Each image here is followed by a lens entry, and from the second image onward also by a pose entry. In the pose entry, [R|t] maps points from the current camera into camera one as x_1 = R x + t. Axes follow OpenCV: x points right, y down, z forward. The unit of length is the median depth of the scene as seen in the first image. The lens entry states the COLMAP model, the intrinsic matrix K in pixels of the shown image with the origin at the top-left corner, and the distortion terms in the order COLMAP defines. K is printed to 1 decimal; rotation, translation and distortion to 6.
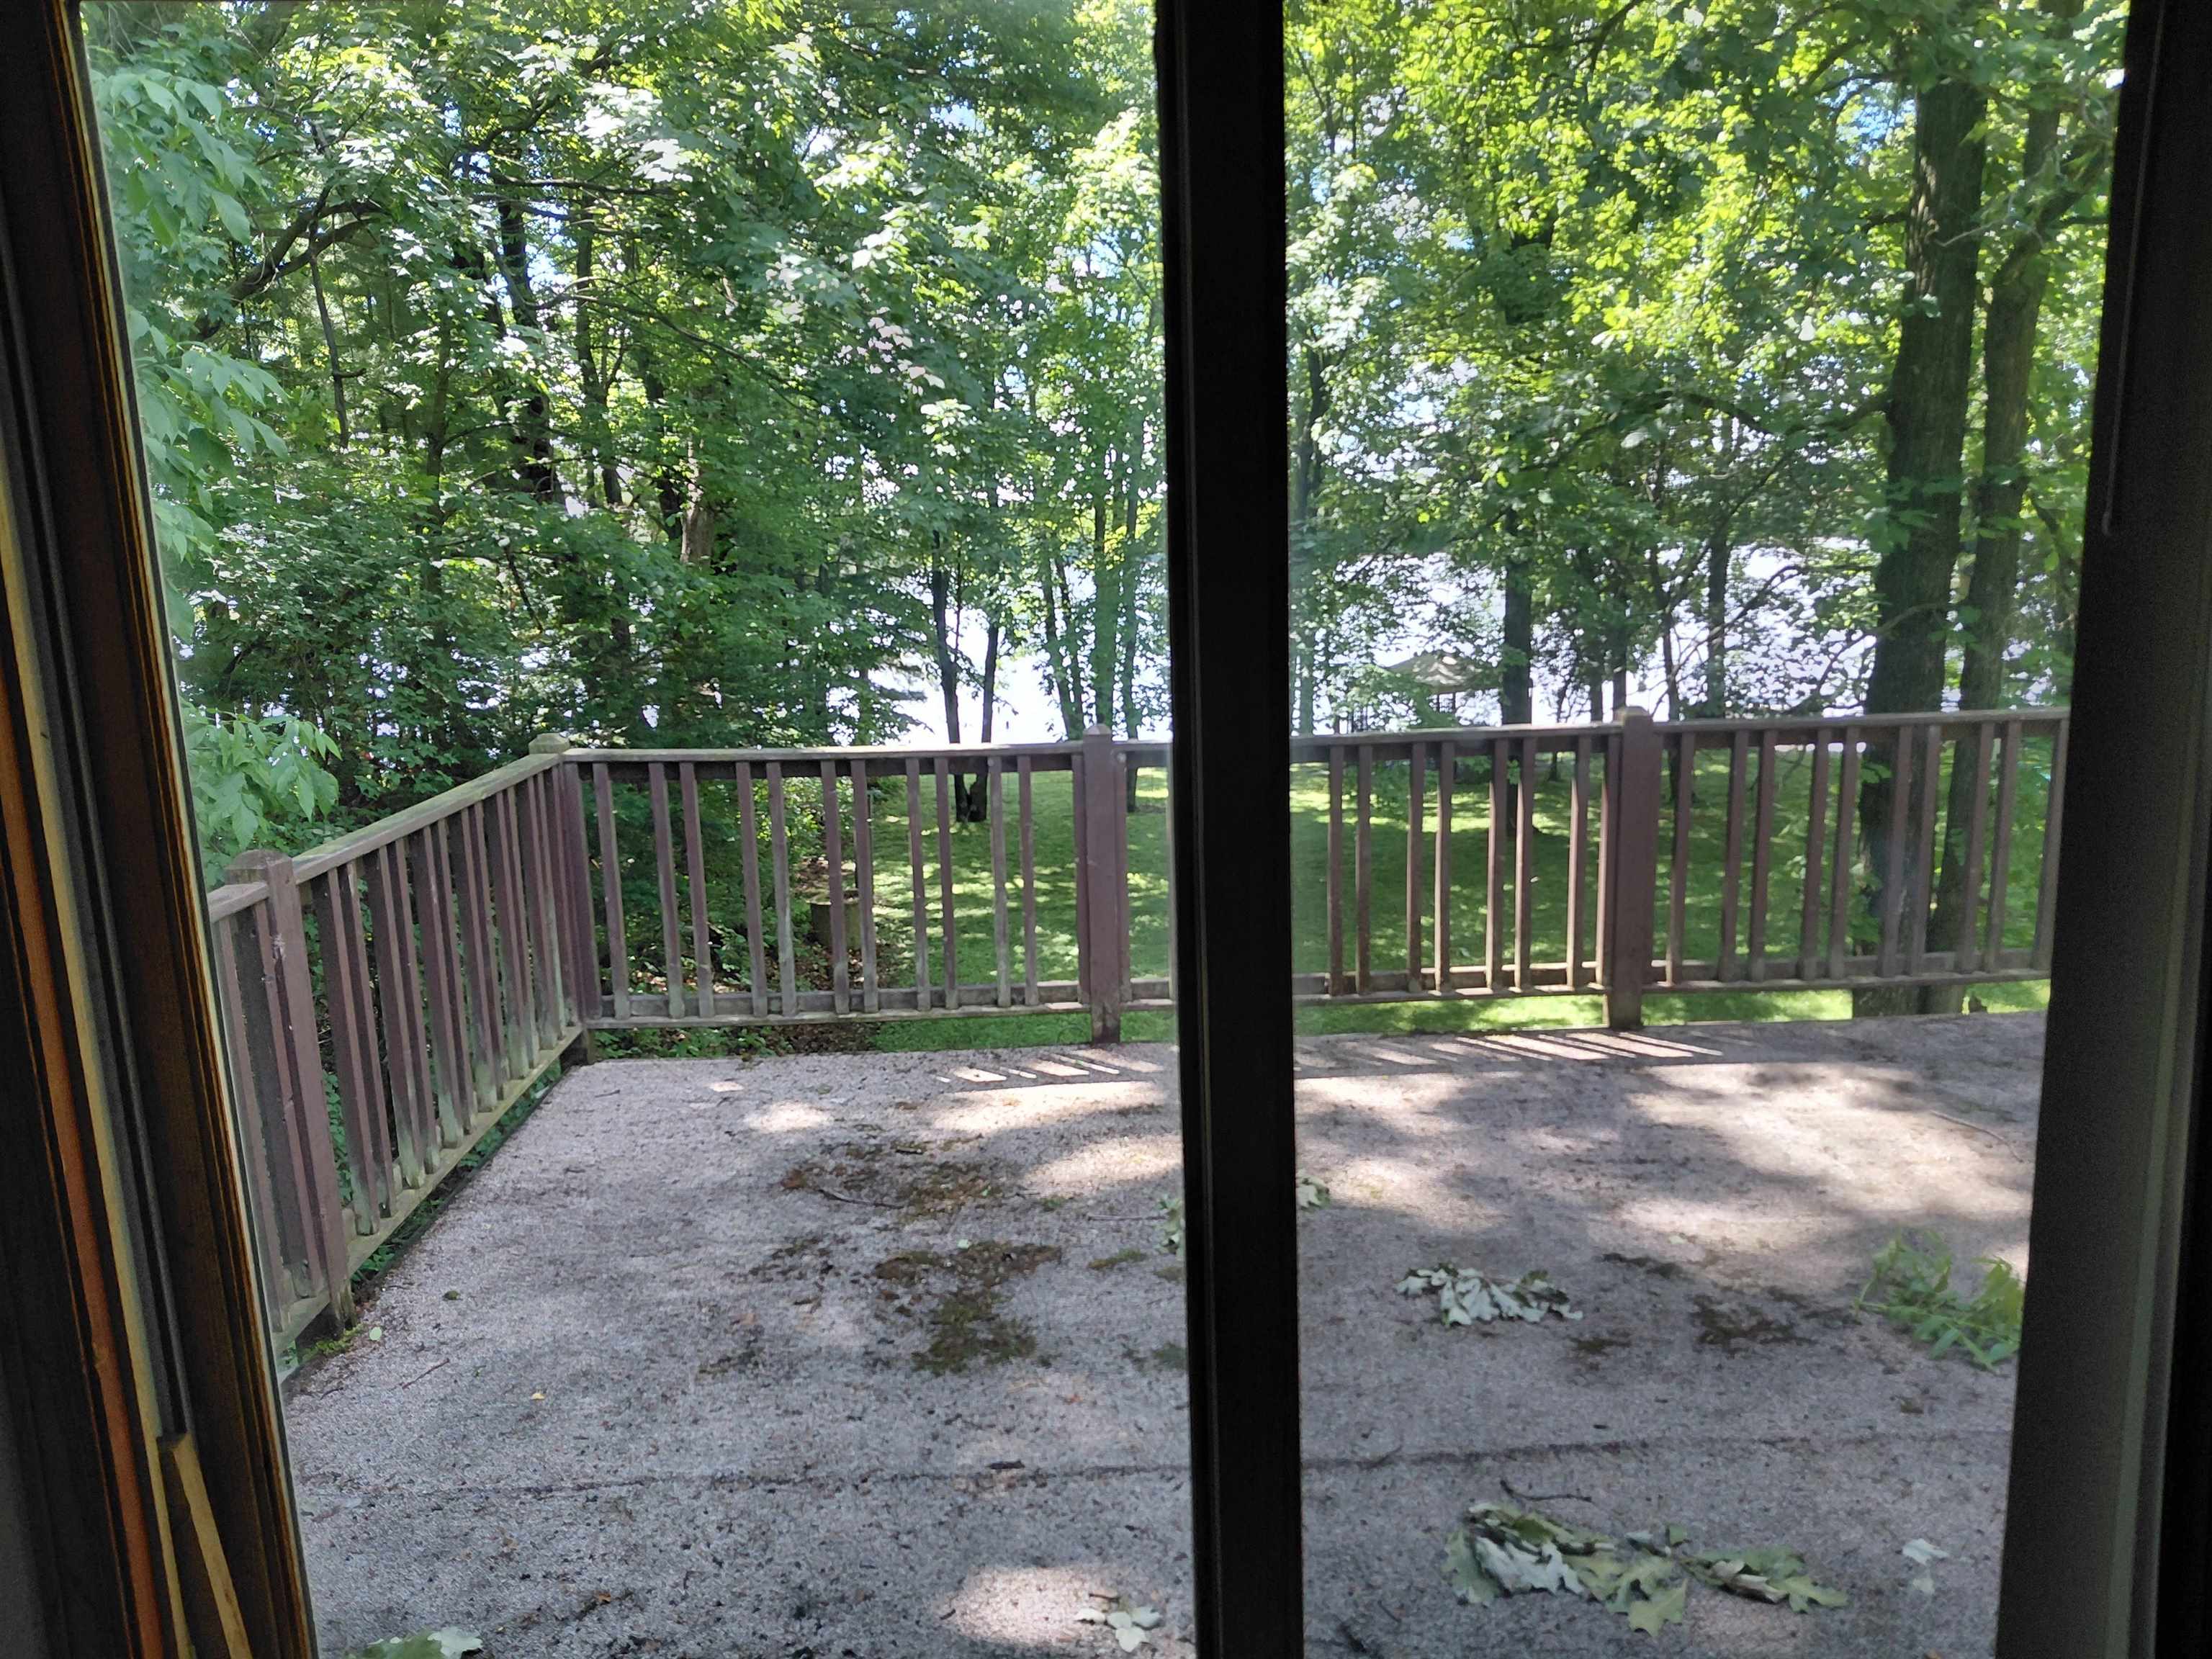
lens RADIAL K [[1631.4, 0, 1113.9], [0, 1631.4, 842.3], [0, 0, 1]] dist [0.078070, -0.103325]
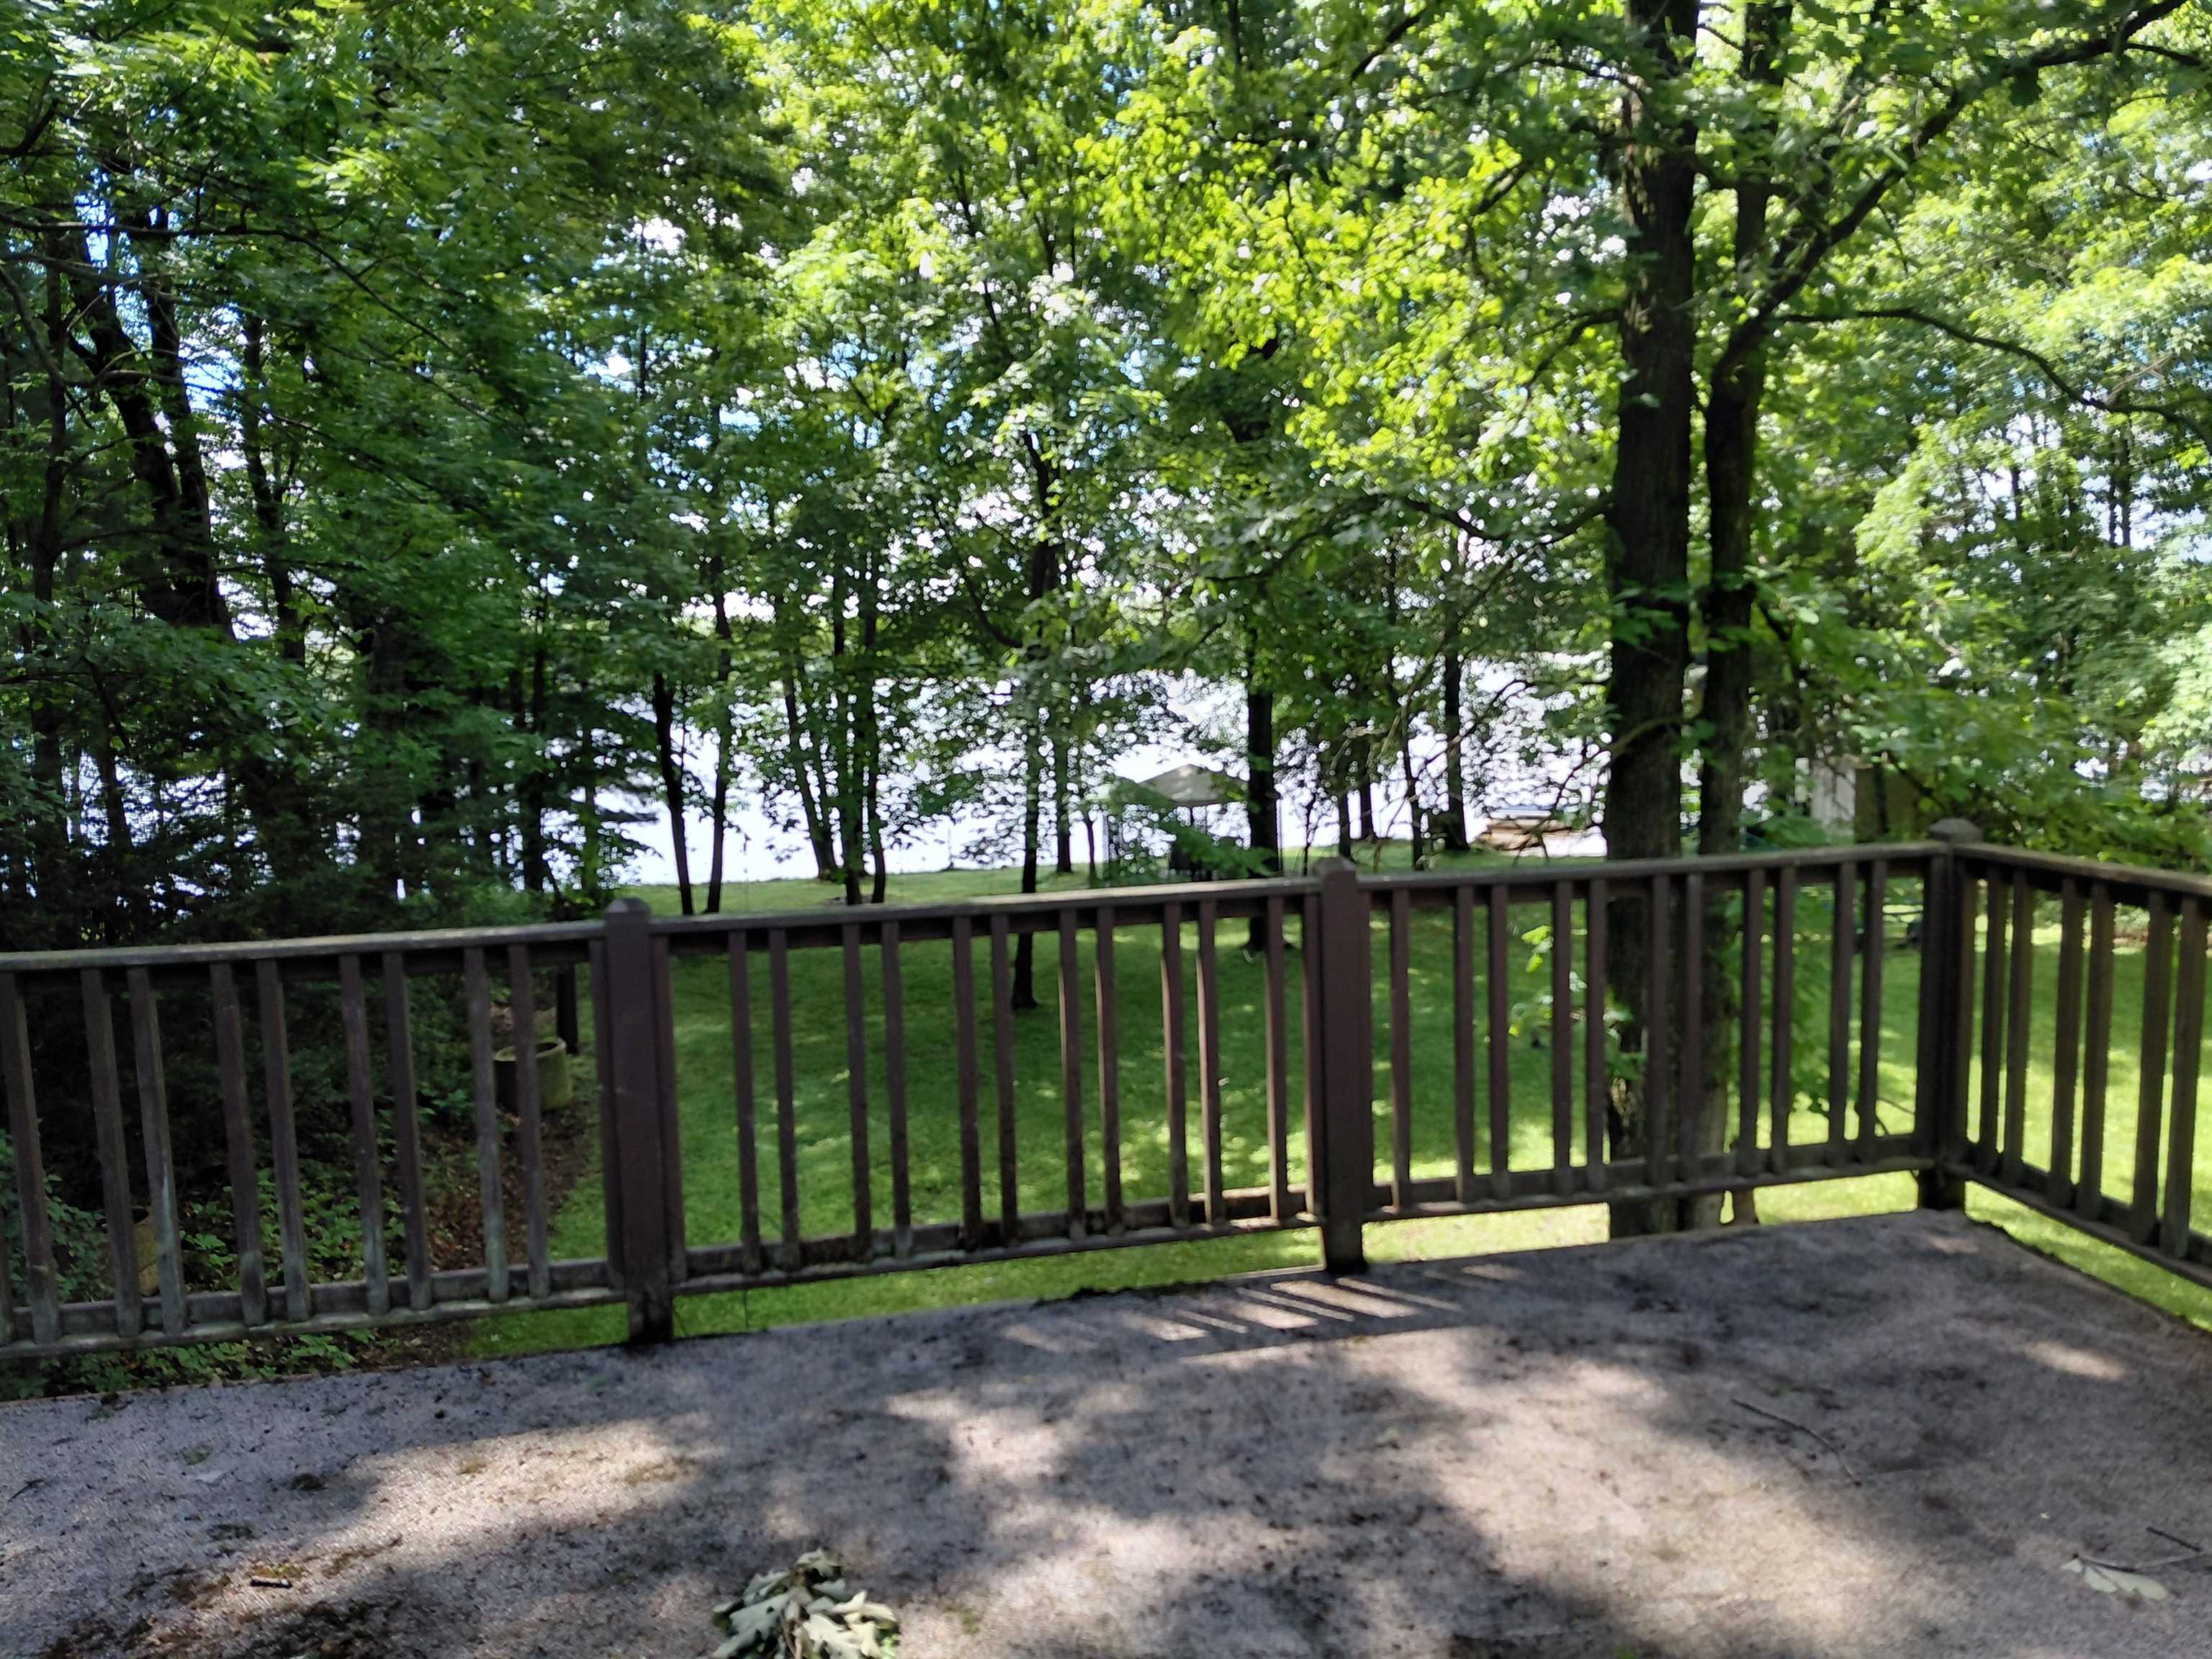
lens RADIAL K [[1631.4, 0, 1092.3], [0, 1631.4, 829.0], [0, 0, 1]] dist [0.078070, -0.103325]
pose [[0.991617, -0.018715, 0.127851, 0.019103], [0.028453, 0.996795, -0.074768, -0.008074], [-0.126041, 0.077778, 0.988971, 0.045308]]
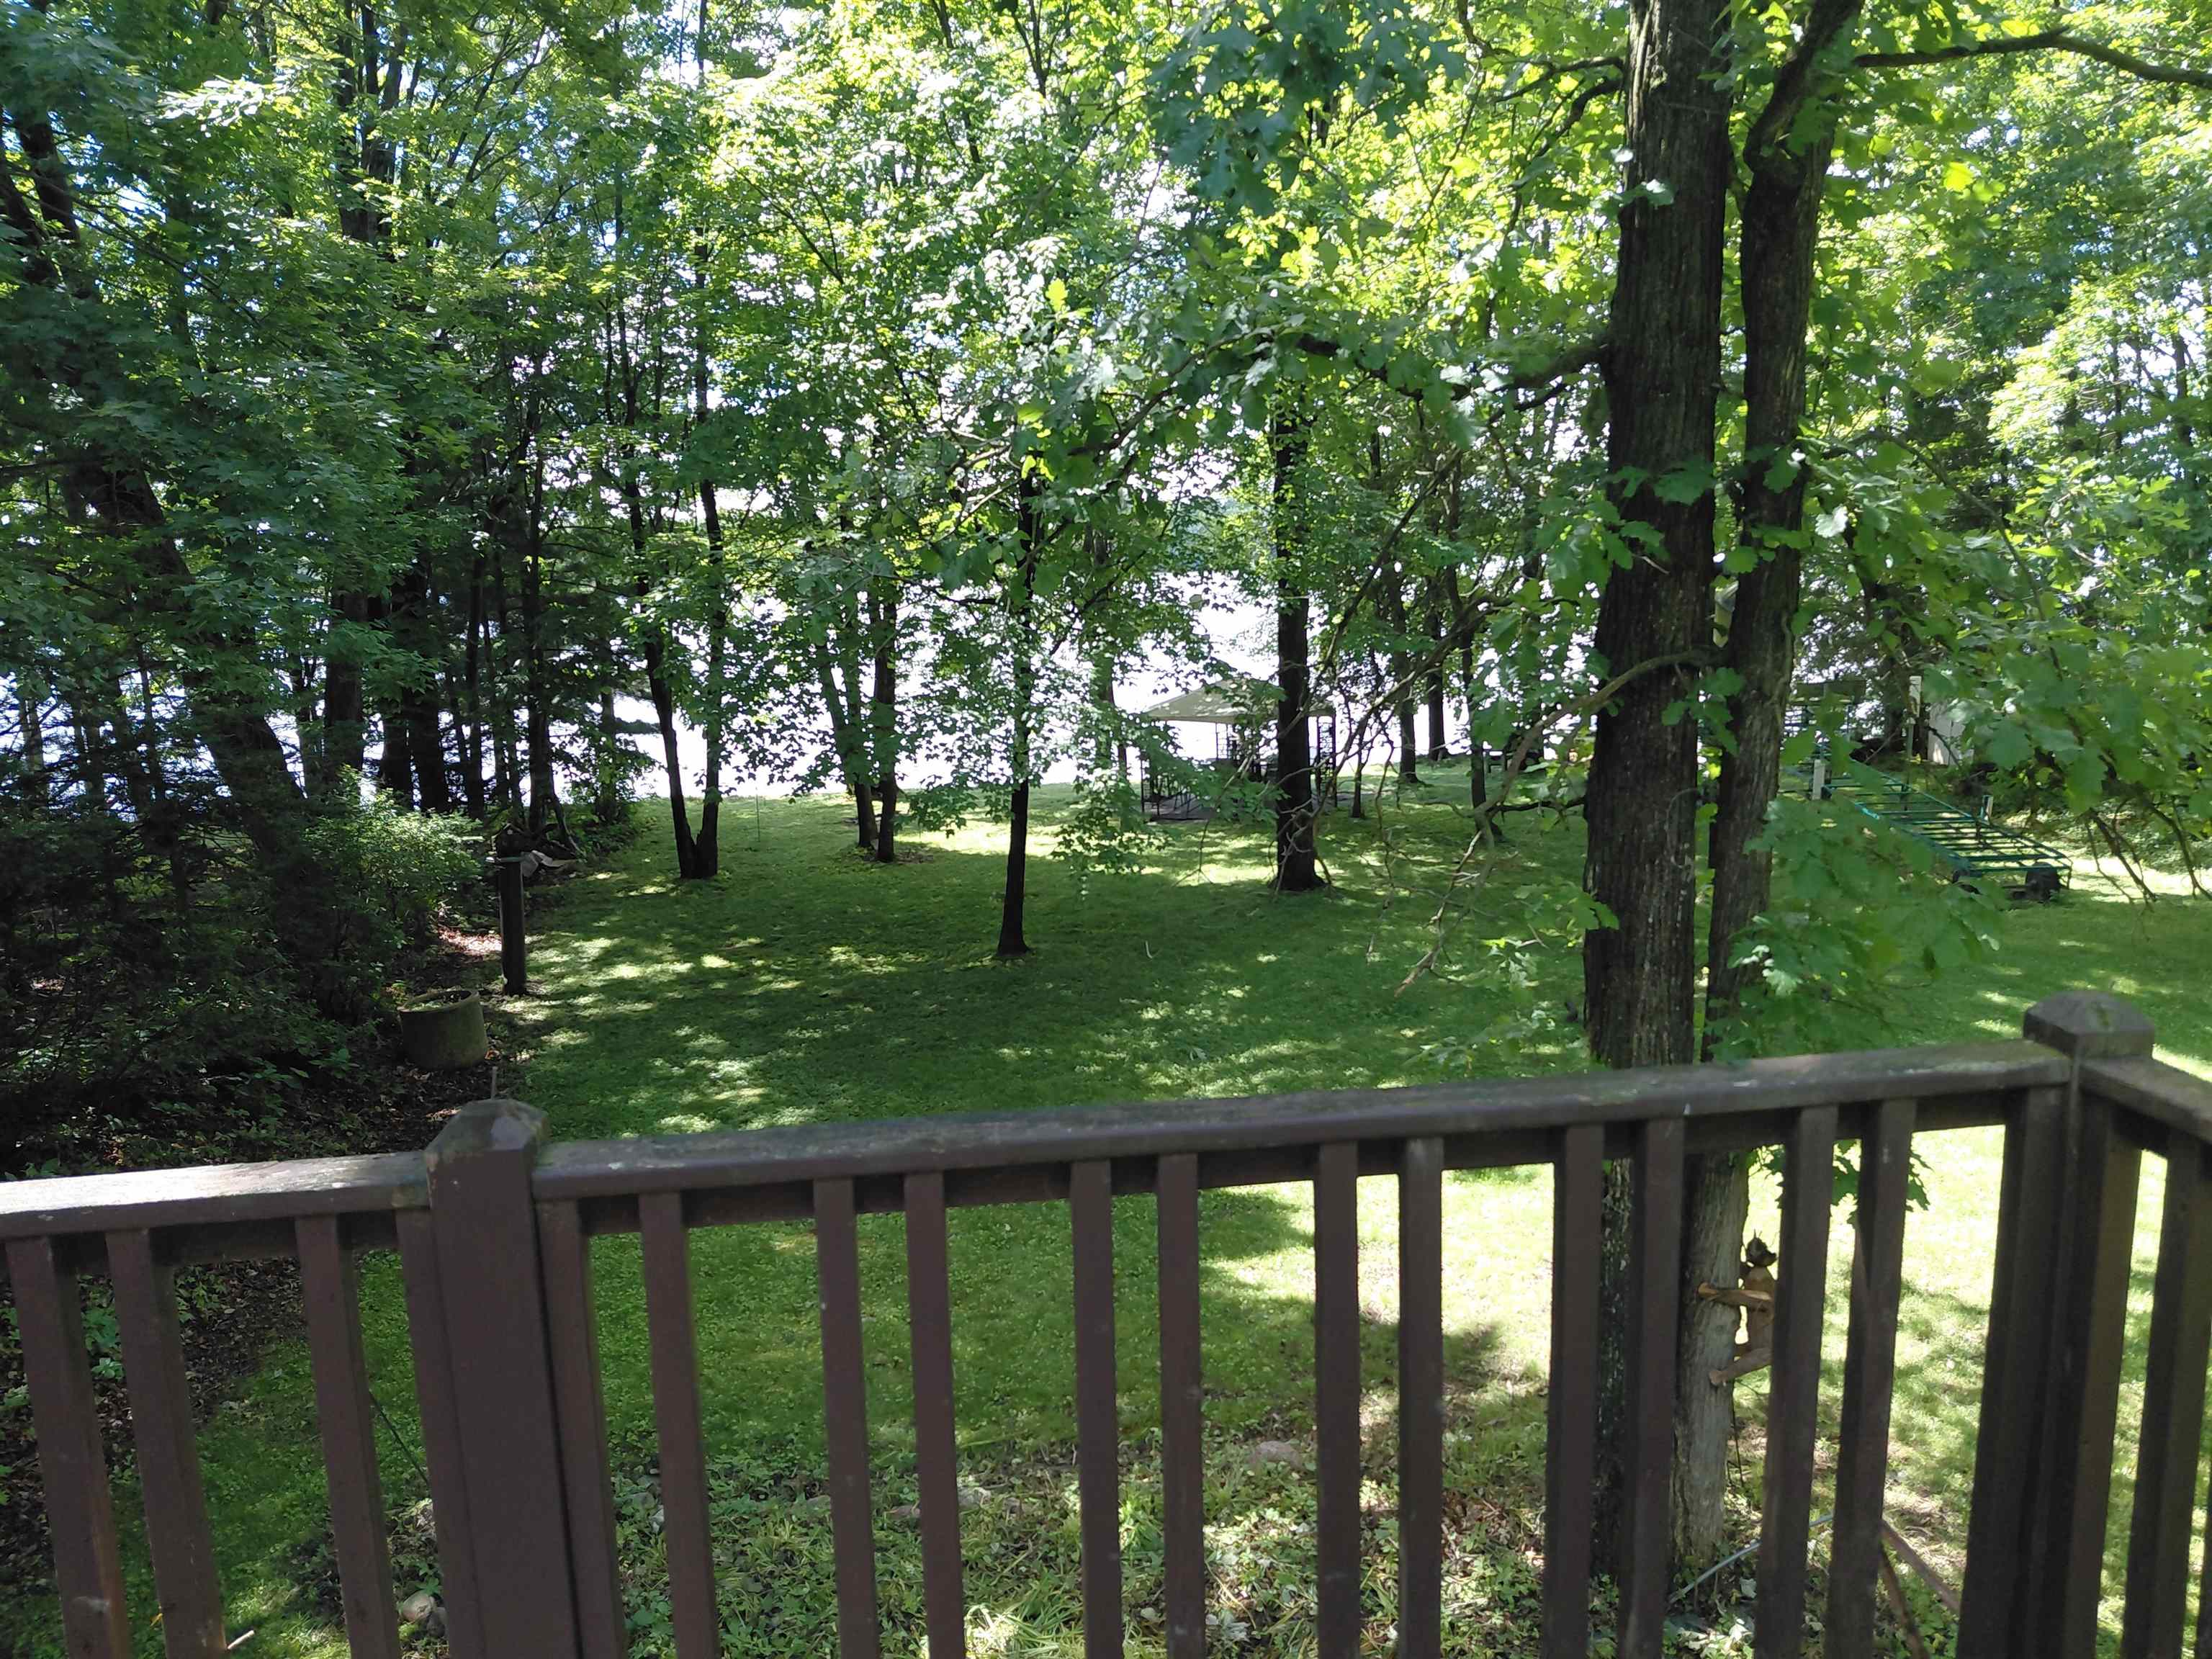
lens RADIAL K [[1631.4, 0, 1082.3], [0, 1631.4, 841.3], [0, 0, 1]] dist [0.078070, -0.103325]
pose [[0.997921, -0.014292, 0.062850, 0.075480], [0.014839, 0.999856, -0.008241, -0.025139], [-0.062723, 0.009157, 0.997989, 0.126675]]
